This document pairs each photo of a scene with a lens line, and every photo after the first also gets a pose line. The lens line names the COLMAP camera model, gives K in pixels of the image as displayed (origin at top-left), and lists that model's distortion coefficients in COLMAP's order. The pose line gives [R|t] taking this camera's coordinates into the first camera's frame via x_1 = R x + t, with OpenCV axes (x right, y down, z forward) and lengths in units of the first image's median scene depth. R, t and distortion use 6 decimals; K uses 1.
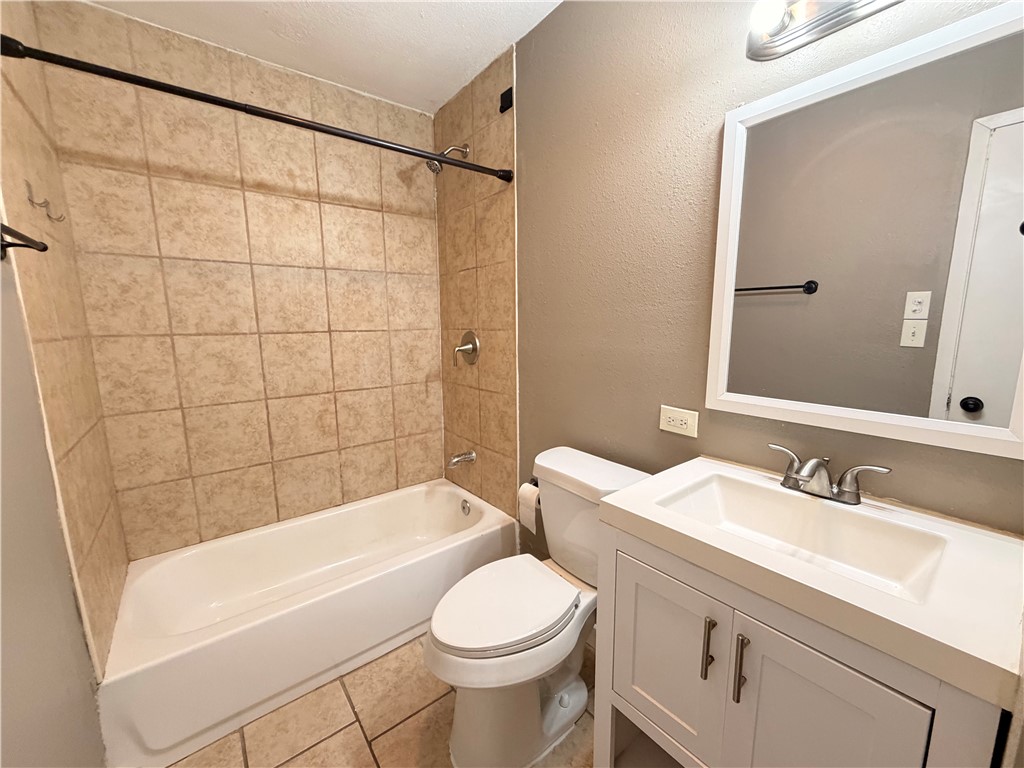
lens RADIAL K [[409.2, 0, 508.6], [0, 409.2, 386.2], [0, 0, 1]] dist [0.000018, 0.000023]
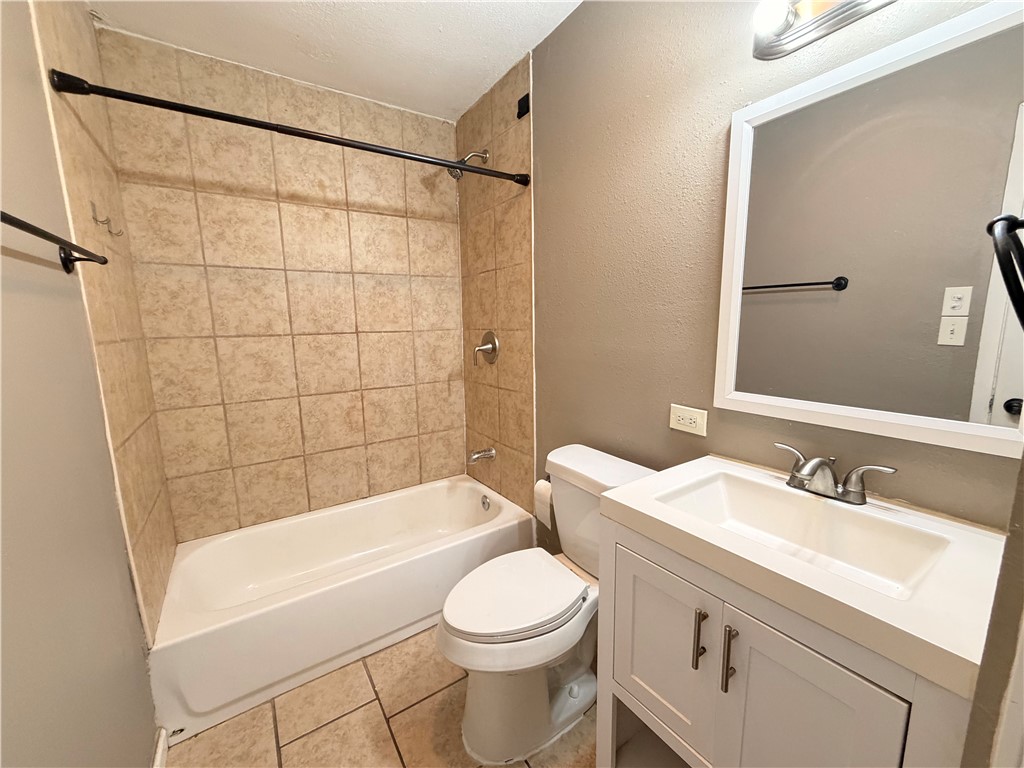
lens RADIAL K [[409.2, 0, 508.6], [0, 409.2, 386.2], [0, 0, 1]] dist [0.000018, 0.000023]
pose [[0.997211, 0.003622, -0.074541, 0.034113], [-0.003540, 0.999993, 0.001229, 0.002004], [0.074545, -0.000962, 0.997217, -0.024634]]
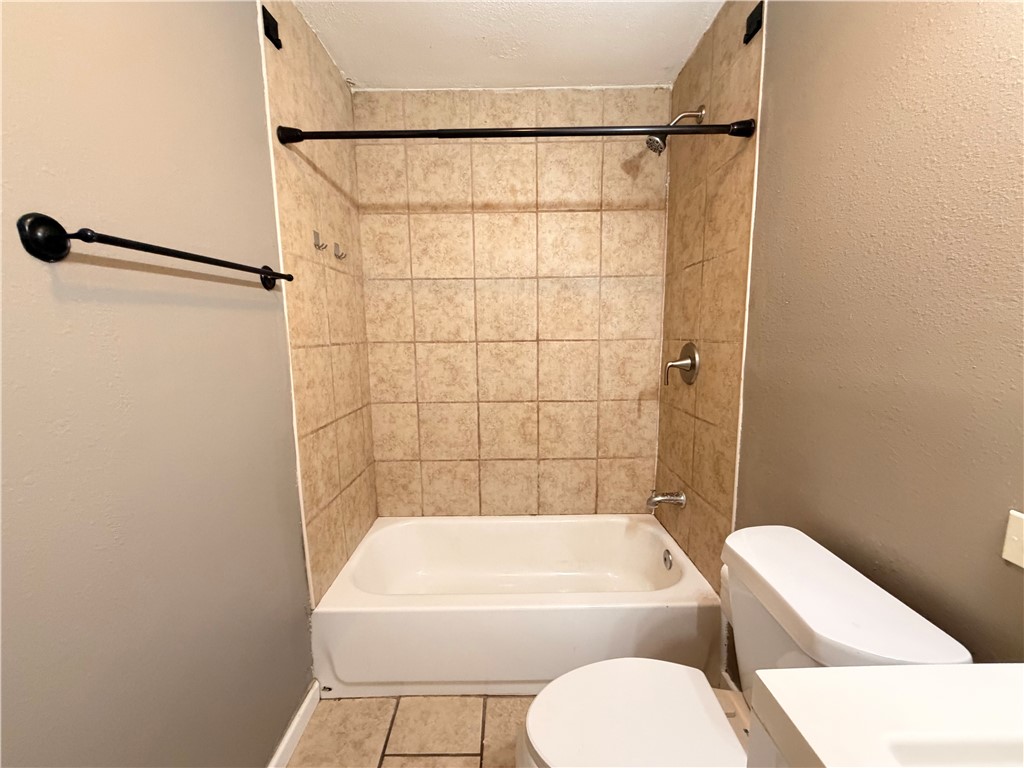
lens RADIAL K [[409.2, 0, 508.6], [0, 409.2, 386.2], [0, 0, 1]] dist [0.000018, 0.000023]
pose [[0.789918, 0.082707, -0.607609, 0.132535], [-0.091652, 0.995656, 0.016376, -0.035632], [0.606324, 0.042752, 0.794068, 0.185063]]
